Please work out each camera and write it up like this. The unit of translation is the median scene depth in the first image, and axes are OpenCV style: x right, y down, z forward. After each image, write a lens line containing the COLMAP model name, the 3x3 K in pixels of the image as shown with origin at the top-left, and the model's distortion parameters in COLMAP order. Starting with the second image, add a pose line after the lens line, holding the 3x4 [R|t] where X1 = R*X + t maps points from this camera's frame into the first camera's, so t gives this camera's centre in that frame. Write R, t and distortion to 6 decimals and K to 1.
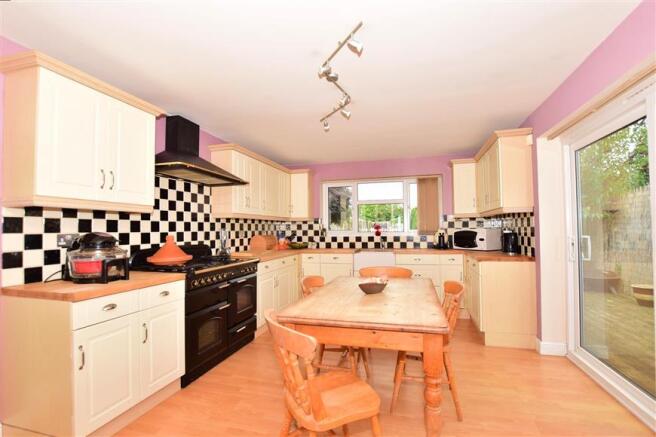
lens RADIAL K [[300.1, 0, 330.7], [0, 300.1, 222.3], [0, 0, 1]] dist [-0.005196, -0.000886]
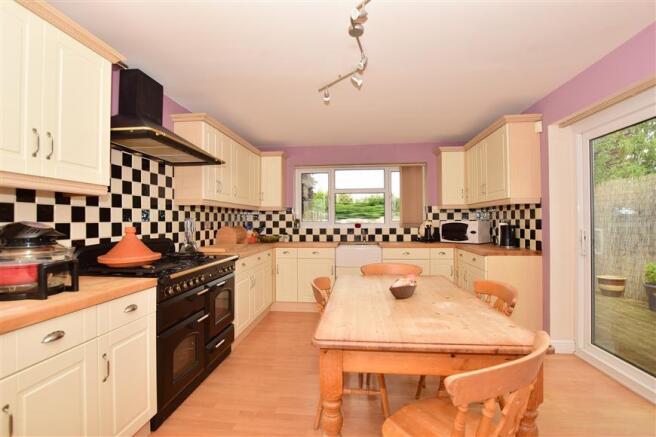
lens RADIAL K [[310.1, 0, 326.5], [0, 310.1, 216.7], [0, 0, 1]] dist [-0.009818, 0.002860]
pose [[0.987782, 0.008936, 0.155587, -0.145794], [-0.010594, 0.999896, 0.009829, 0.005181], [-0.155483, -0.011357, 0.987773, 0.139104]]
